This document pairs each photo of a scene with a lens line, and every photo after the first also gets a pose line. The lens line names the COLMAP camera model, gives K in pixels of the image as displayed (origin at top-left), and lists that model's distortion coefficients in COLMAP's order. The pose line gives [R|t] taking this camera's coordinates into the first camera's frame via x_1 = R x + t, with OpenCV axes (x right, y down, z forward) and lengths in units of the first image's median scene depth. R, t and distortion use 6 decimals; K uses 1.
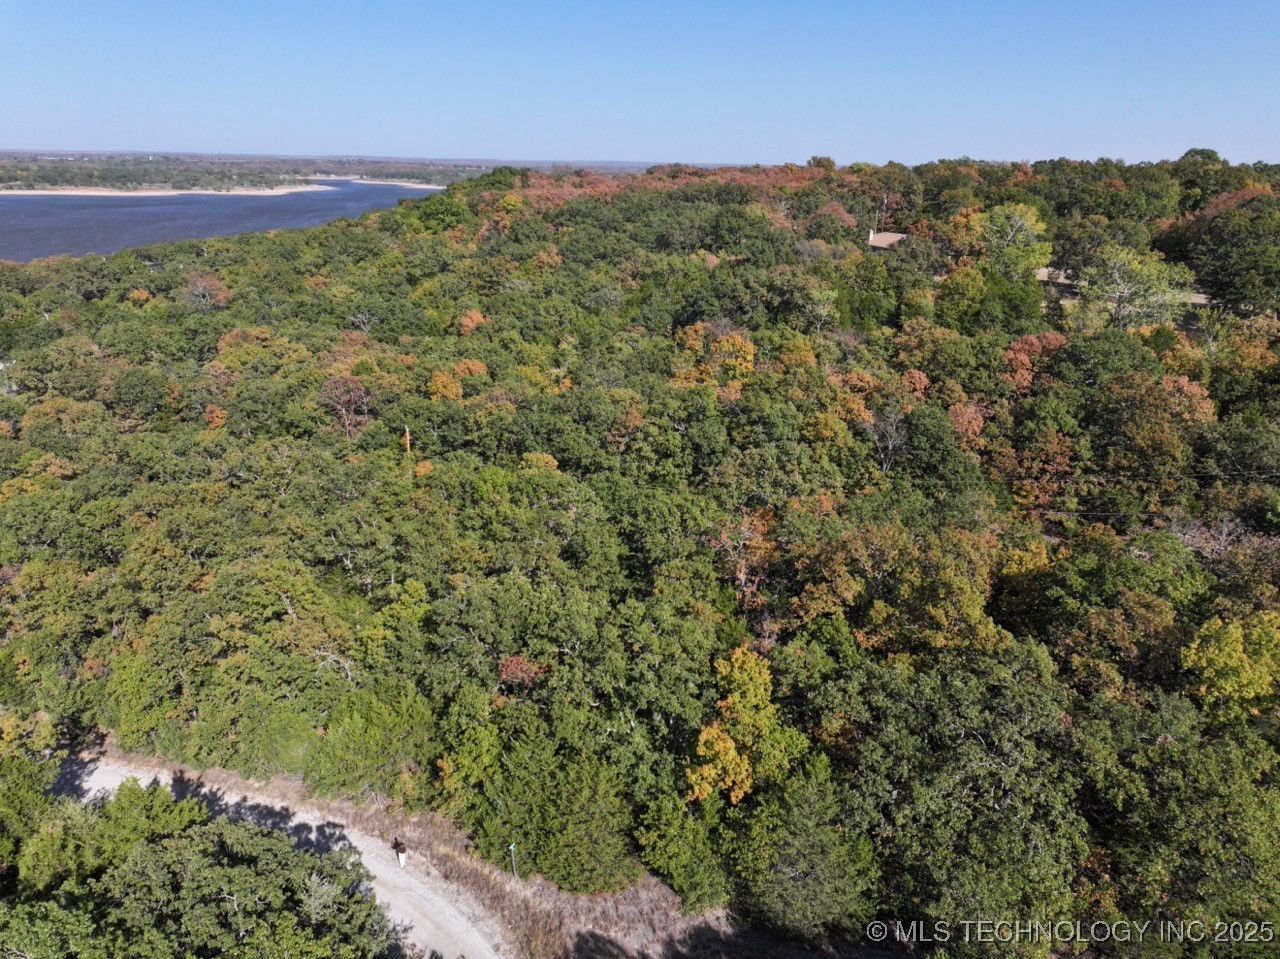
lens RADIAL K [[901.2, 0, 638.1], [0, 901.2, 475.8], [0, 0, 1]] dist [-0.000831, 0.013641]
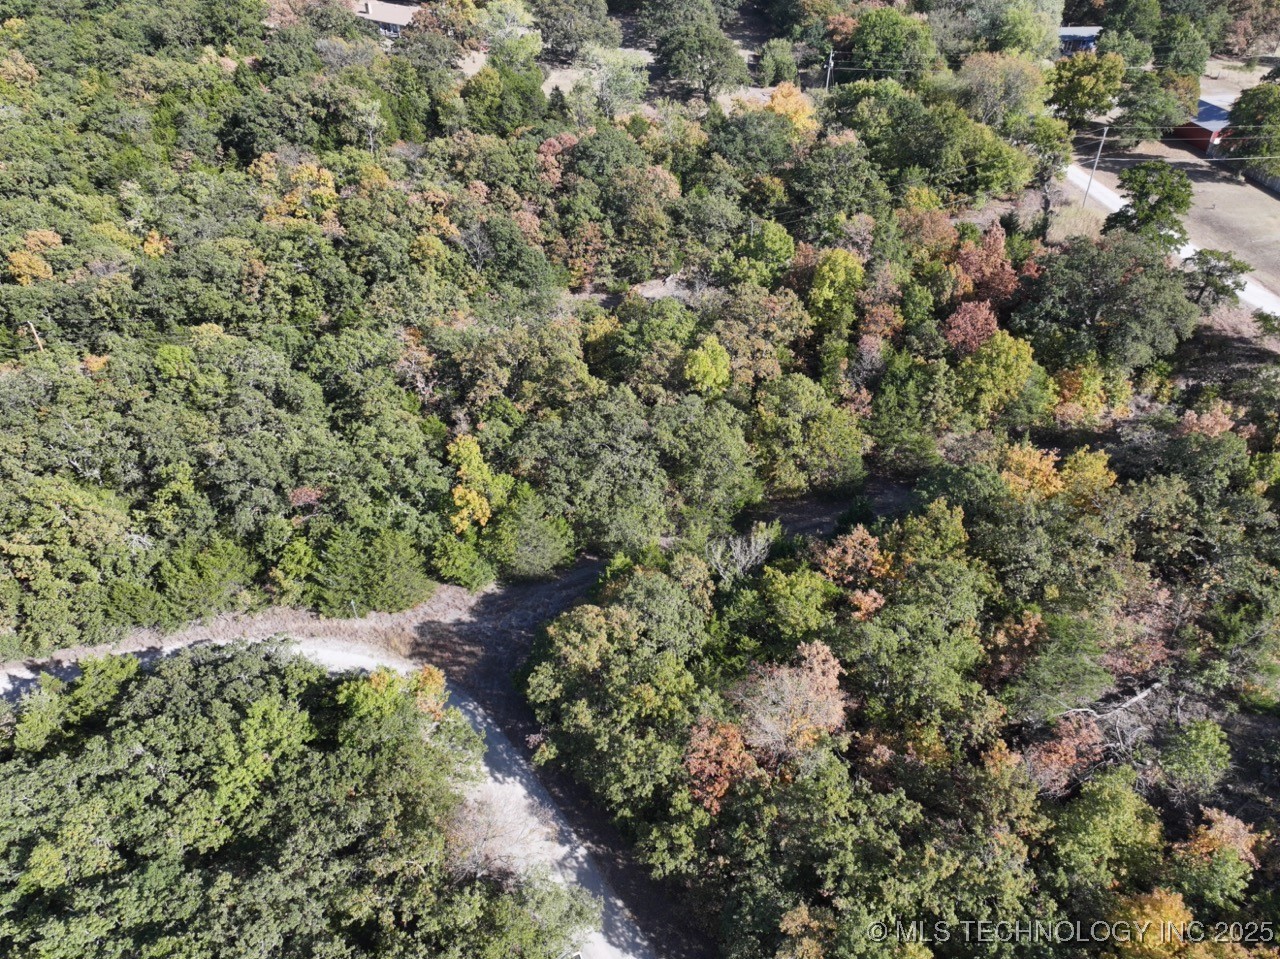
lens RADIAL K [[901.2, 0, 640.3], [0, 901.2, 479.3], [0, 0, 1]] dist [-0.000831, 0.013641]
pose [[0.850171, -0.318844, 0.418984, -0.262595], [0.180590, 0.924098, 0.336793, -0.187643], [-0.494567, -0.210667, 0.843222, -0.441827]]
